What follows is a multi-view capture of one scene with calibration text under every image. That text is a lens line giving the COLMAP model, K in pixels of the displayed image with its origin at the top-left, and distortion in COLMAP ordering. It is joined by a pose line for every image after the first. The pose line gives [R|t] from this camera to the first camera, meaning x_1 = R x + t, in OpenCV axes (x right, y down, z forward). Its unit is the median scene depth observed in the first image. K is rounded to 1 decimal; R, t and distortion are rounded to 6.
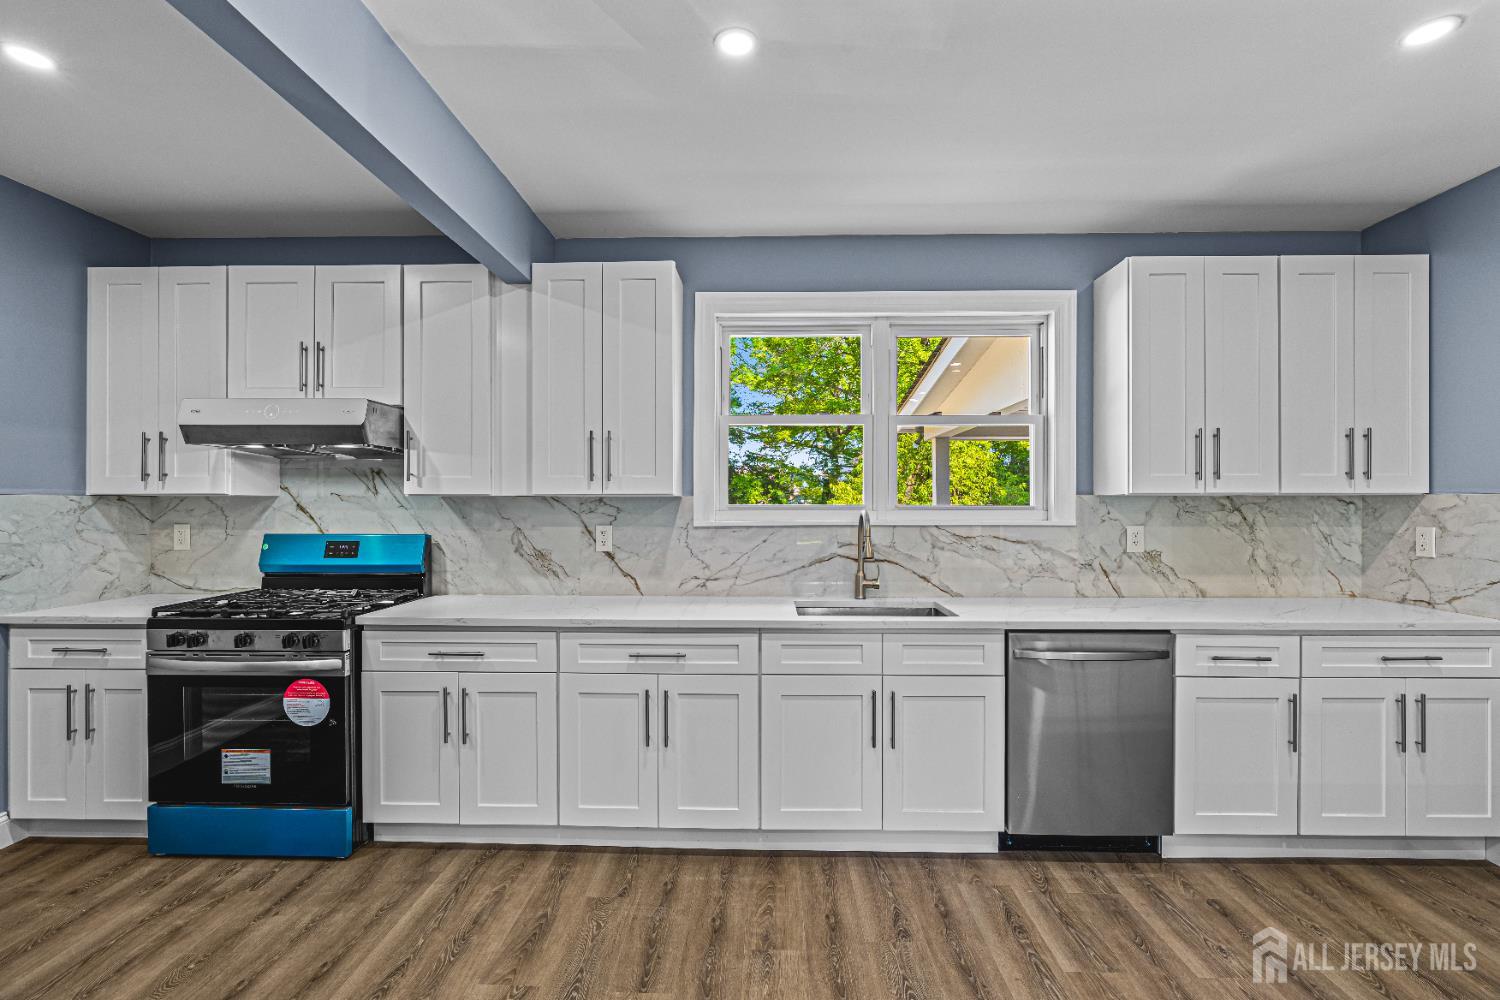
lens RADIAL K [[677.6, 0, 750.1], [0, 677.6, 504.5], [0, 0, 1]] dist [-0.004264, 0.002019]
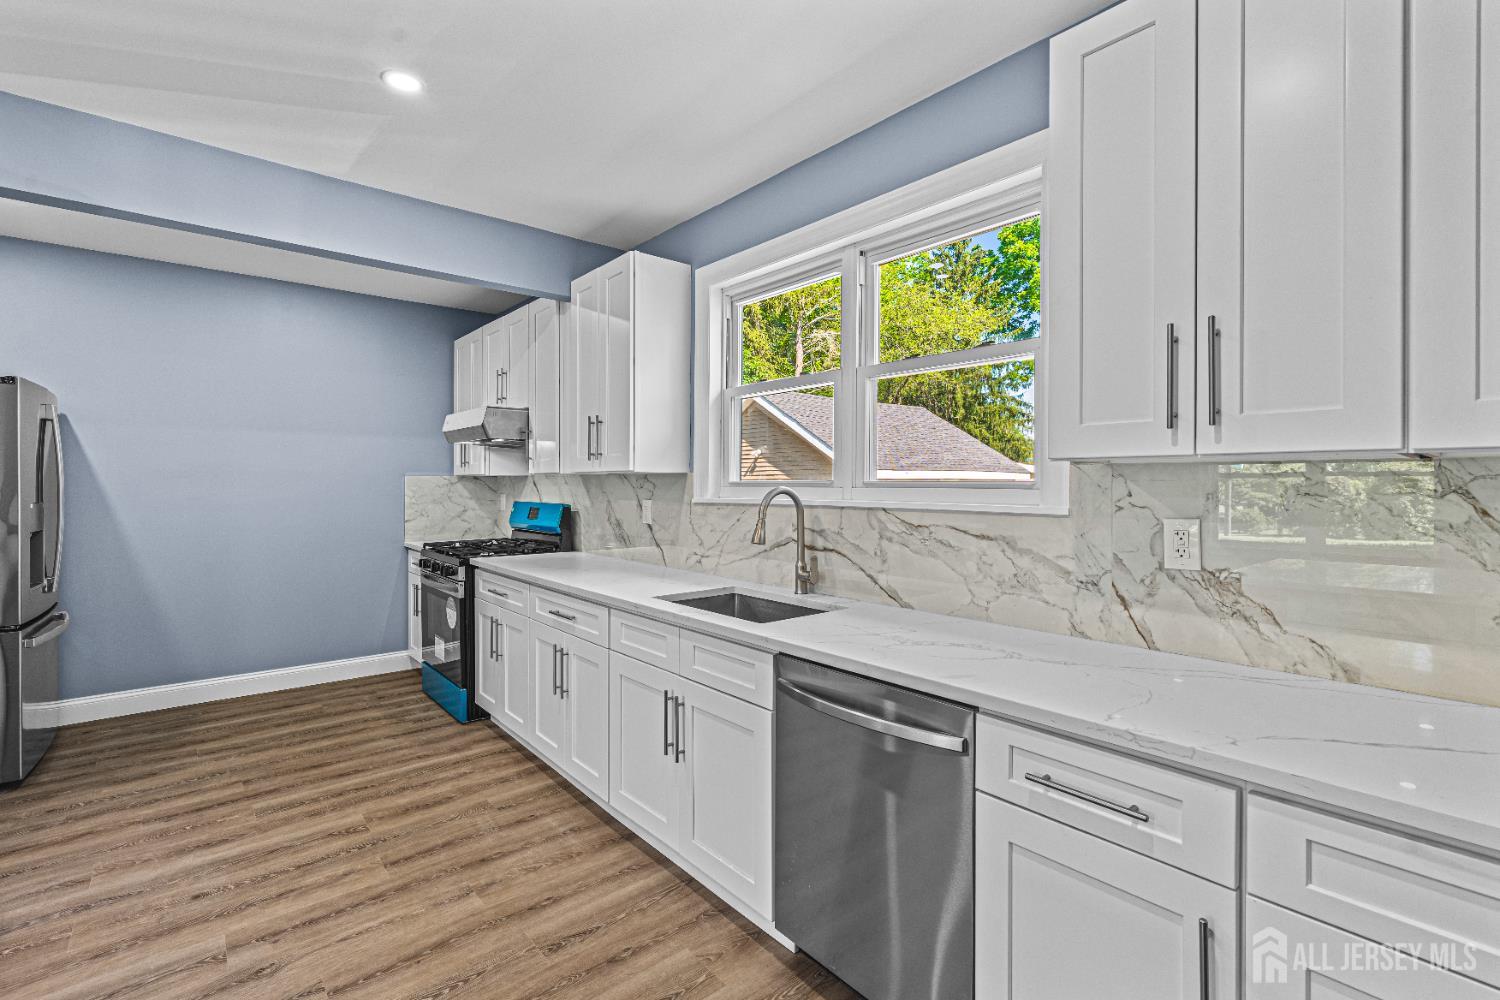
lens RADIAL K [[677.6, 0, 748.4], [0, 677.6, 484.0], [0, 0, 1]] dist [-0.004264, 0.002019]
pose [[0.668785, 0.001837, -0.743453, 0.790619], [-0.001965, 0.999998, 0.000703, 0.004448], [0.743453, 0.000990, 0.668787, 0.425077]]
